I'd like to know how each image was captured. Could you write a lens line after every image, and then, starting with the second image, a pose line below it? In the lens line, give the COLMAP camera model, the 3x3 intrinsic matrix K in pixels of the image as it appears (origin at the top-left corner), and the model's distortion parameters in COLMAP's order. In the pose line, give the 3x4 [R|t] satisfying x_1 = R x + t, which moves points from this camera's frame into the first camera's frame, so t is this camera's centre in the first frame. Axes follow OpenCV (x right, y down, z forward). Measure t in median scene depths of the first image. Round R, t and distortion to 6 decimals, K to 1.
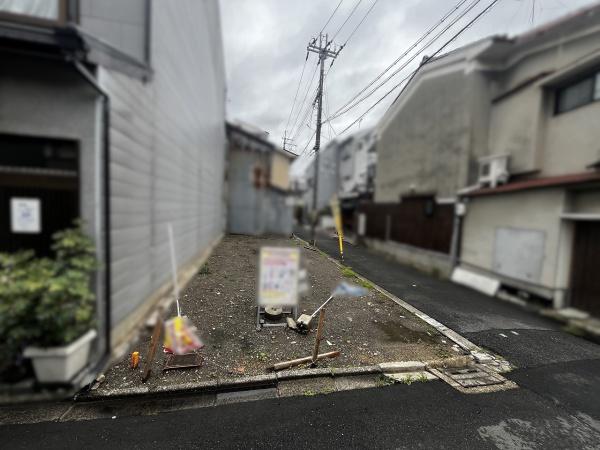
lens RADIAL K [[244.0, 0, 299.3], [0, 244.0, 224.5], [0, 0, 1]] dist [-0.002392, -0.000198]
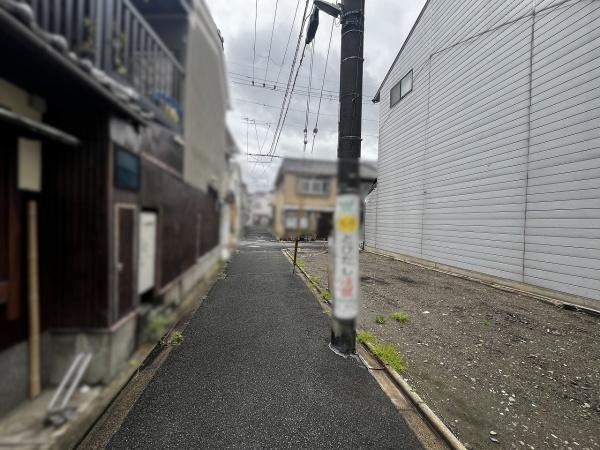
lens RADIAL K [[244.0, 0, 300.3], [0, 244.0, 223.3], [0, 0, 1]] dist [-0.002392, -0.000198]
pose [[-0.996643, -0.076733, 0.028534, 0.203034], [-0.074500, 0.994586, 0.072451, -0.124383], [-0.033939, 0.070082, -0.996964, 2.599370]]
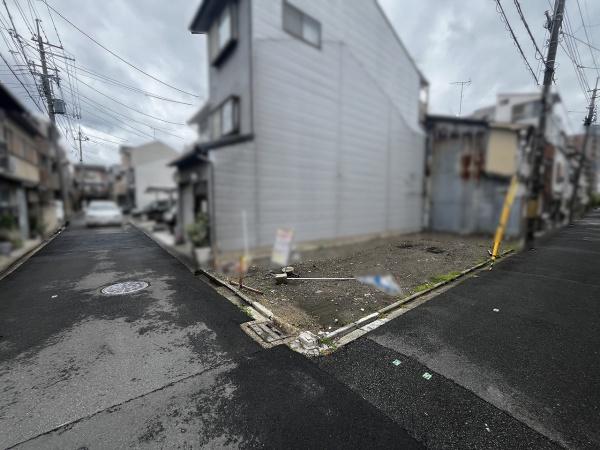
lens RADIAL K [[244.0, 0, 300.3], [0, 244.0, 224.6], [0, 0, 1]] dist [-0.002392, -0.000198]
pose [[0.454173, 0.029279, -0.890432, 0.778747], [-0.032385, 0.999342, 0.016342, 0.034238], [0.890325, 0.021414, 0.454822, 0.251461]]
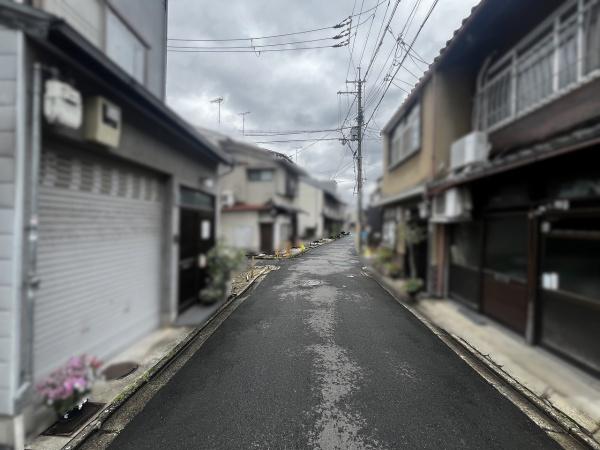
lens RADIAL K [[244.0, 0, 300.9], [0, 244.0, 227.1], [0, 0, 1]] dist [-0.002392, -0.000198]
pose [[0.248174, -0.053234, 0.967252, -1.085487], [0.050607, 0.997838, 0.041932, -0.039015], [-0.967393, 0.038544, 0.250332, -0.119078]]
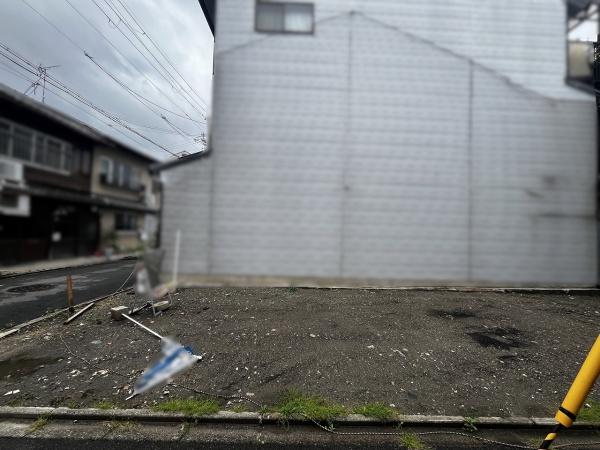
lens RADIAL K [[244.0, 0, 300.4], [0, 244.0, 224.9], [0, 0, 1]] dist [-0.002392, -0.000198]
pose [[-0.179977, -0.077848, -0.980586, 0.593972], [-0.097269, 0.993386, -0.061011, -0.011155], [0.978850, 0.084400, -0.186359, 1.163625]]
